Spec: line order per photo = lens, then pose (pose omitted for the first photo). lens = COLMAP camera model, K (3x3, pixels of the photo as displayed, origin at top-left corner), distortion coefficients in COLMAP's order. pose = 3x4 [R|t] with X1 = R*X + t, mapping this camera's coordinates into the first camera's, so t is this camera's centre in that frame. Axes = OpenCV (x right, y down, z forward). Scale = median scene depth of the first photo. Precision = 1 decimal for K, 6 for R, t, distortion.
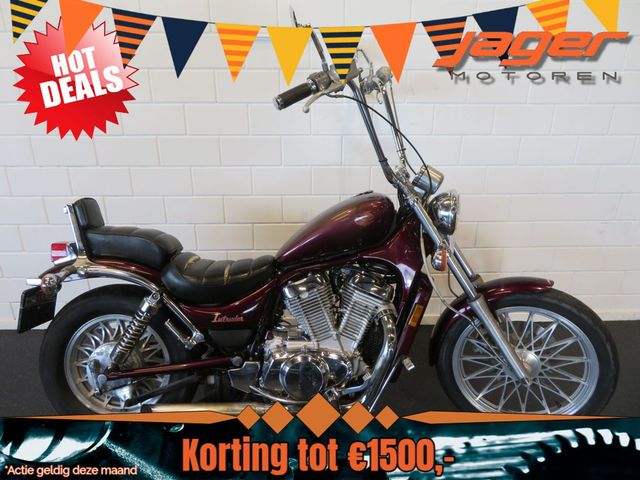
lens RADIAL K [[458.3, 0, 320.0], [0, 458.3, 240.0], [0, 0, 1]] dist [-0.004418, 0.000887]
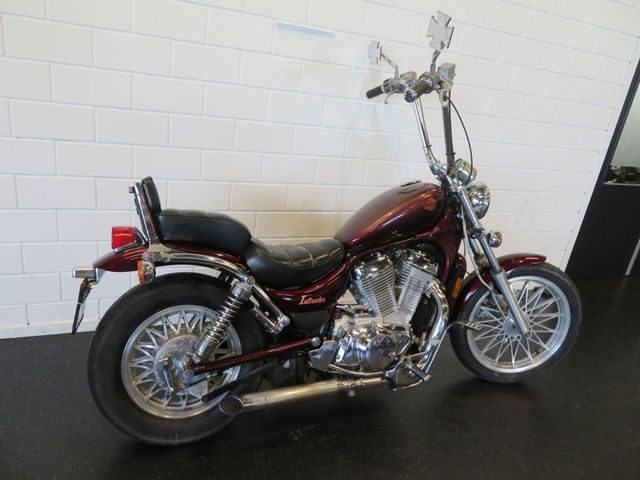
lens RADIAL K [[458.3, 0, 320.0], [0, 458.3, 240.0], [0, 0, 1]] dist [-0.004418, 0.000887]
pose [[0.923585, -0.014045, 0.383137, -0.551971], [0.012632, 0.999901, 0.006205, 0.030223], [-0.383186, -0.000891, 0.923671, 0.049982]]
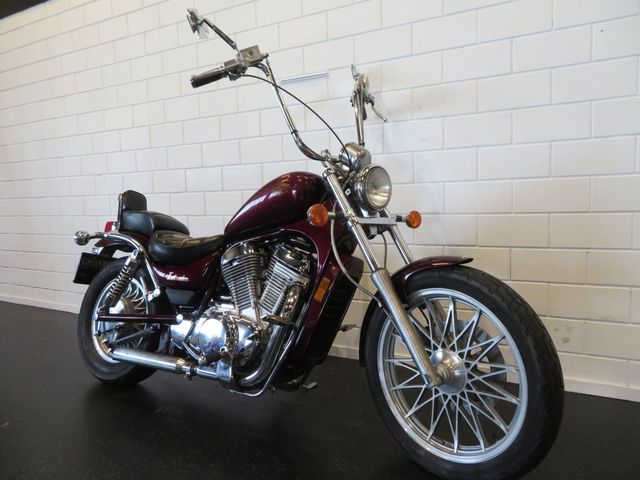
lens RADIAL K [[458.3, 0, 320.0], [0, 458.3, 240.0], [0, 0, 1]] dist [-0.004418, 0.000887]
pose [[0.857021, 0.014134, -0.515087, 0.678987], [-0.157984, 0.958688, -0.236554, 0.286112], [0.490464, 0.284107, 0.823849, 0.184793]]
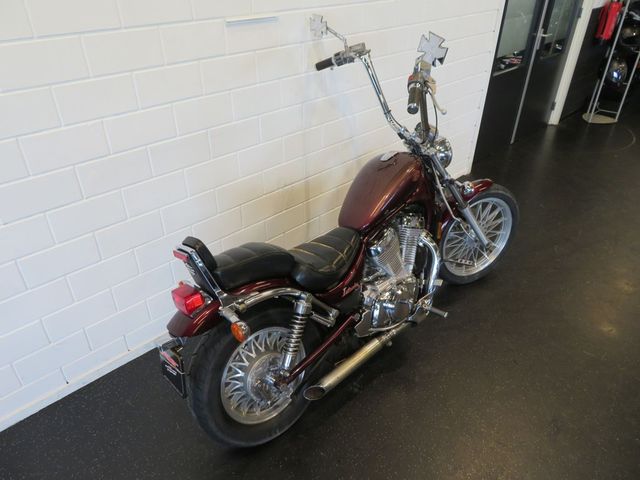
lens RADIAL K [[458.3, 0, 320.0], [0, 458.3, 240.0], [0, 0, 1]] dist [-0.004418, 0.000887]
pose [[0.746957, -0.365259, 0.555555, -0.842199], [0.240121, 0.927385, 0.286877, -0.295068], [-0.619998, -0.080884, 0.780423, 0.121501]]
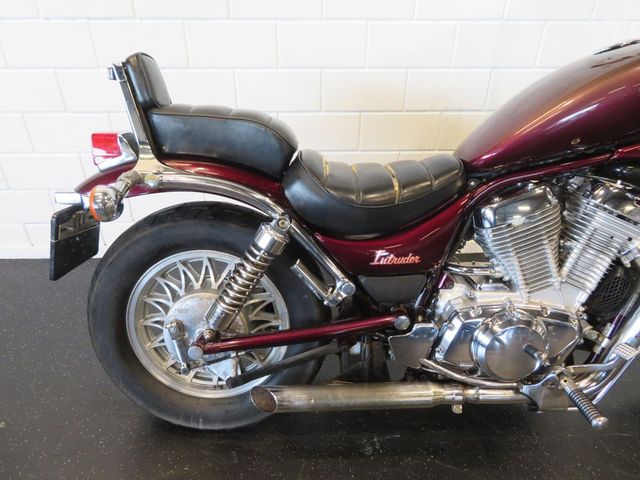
lens RADIAL K [[458.3, 0, 320.0], [0, 458.3, 240.0], [0, 0, 1]] dist [-0.004418, 0.000887]
pose [[0.999994, -0.000857, 0.003264, -0.291580], [0.000214, 0.981379, 0.192079, 0.028802], [-0.003368, -0.192077, 0.981374, 0.390831]]
